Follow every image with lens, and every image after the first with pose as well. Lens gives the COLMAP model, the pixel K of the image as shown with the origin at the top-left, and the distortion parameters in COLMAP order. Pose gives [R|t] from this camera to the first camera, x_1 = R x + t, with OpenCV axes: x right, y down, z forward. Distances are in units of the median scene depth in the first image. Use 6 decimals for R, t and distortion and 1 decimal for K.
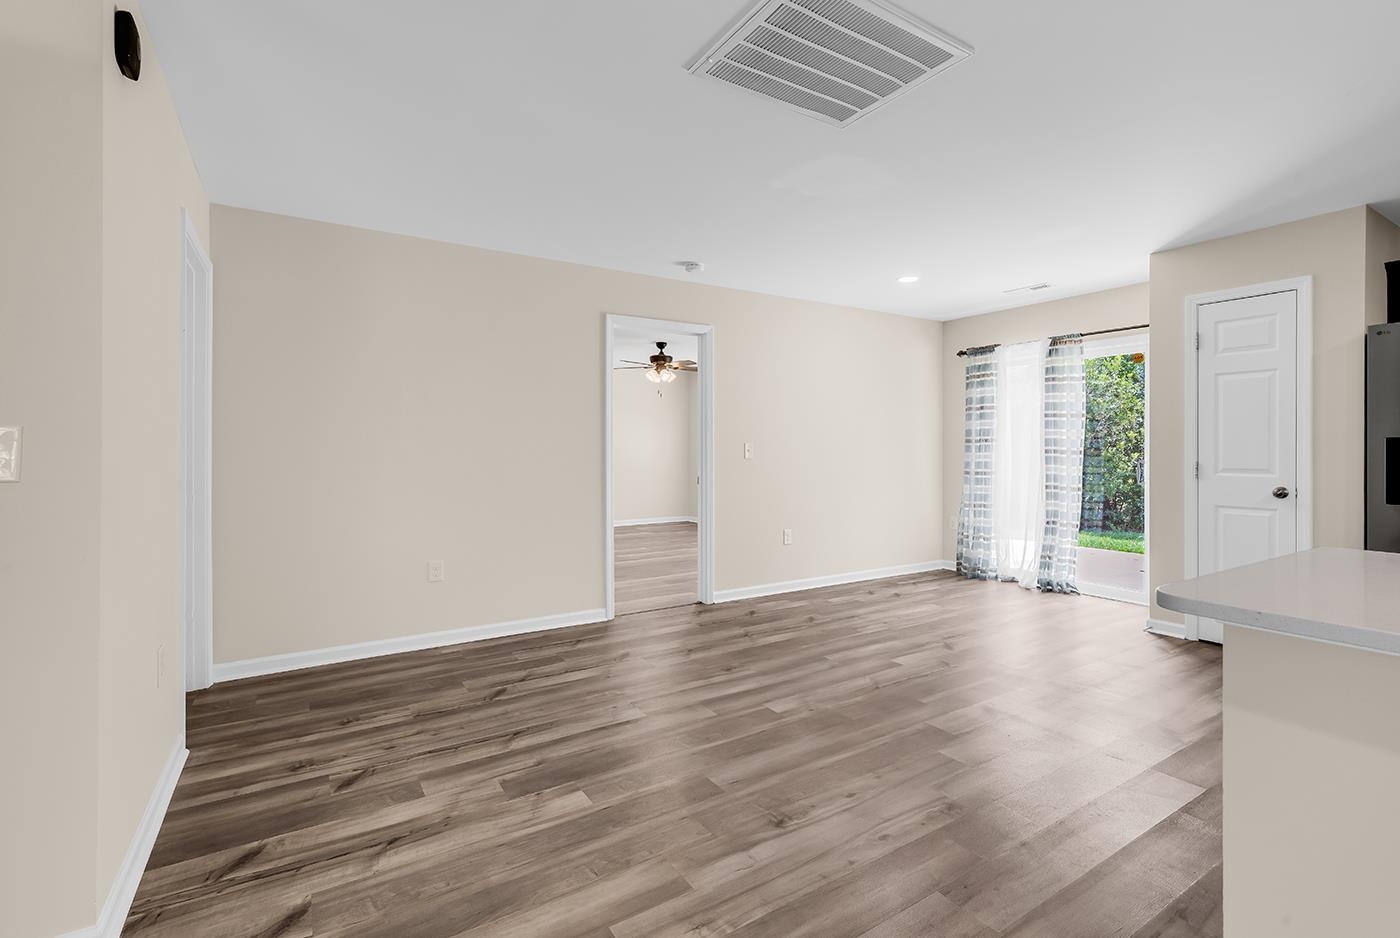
lens RADIAL K [[642.6, 0, 693.5], [0, 642.6, 443.1], [0, 0, 1]] dist [0.005355, 0.000335]
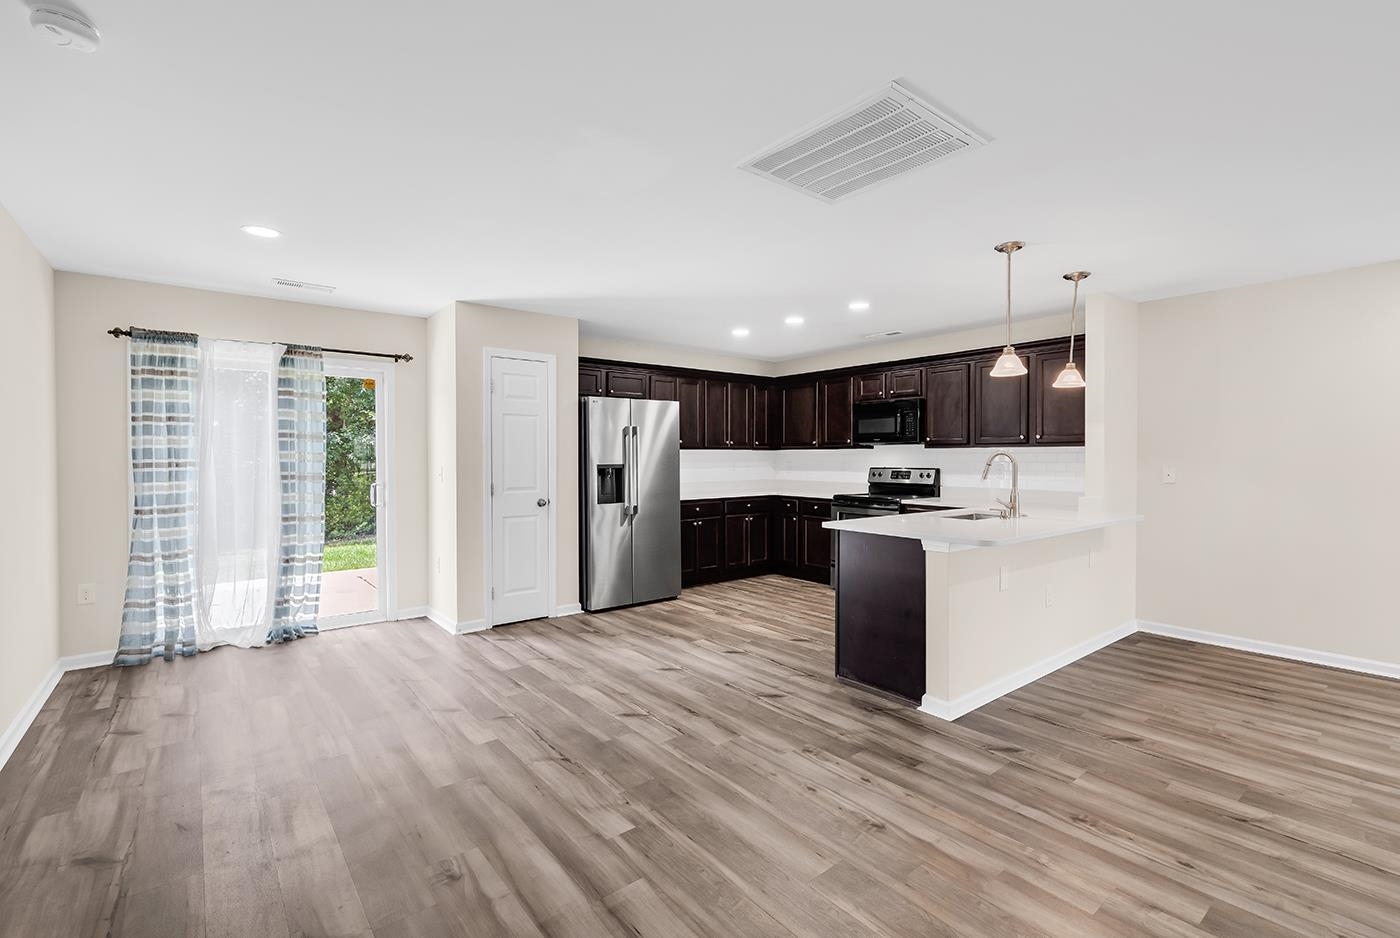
lens RADIAL K [[642.6, 0, 693.1], [0, 642.6, 460.3], [0, 0, 1]] dist [0.005355, 0.000335]
pose [[-0.131338, -0.006930, 0.991313, -0.368727], [-0.006396, 0.999961, 0.006143, -0.018718], [-0.991317, -0.005533, -0.131377, 0.585332]]
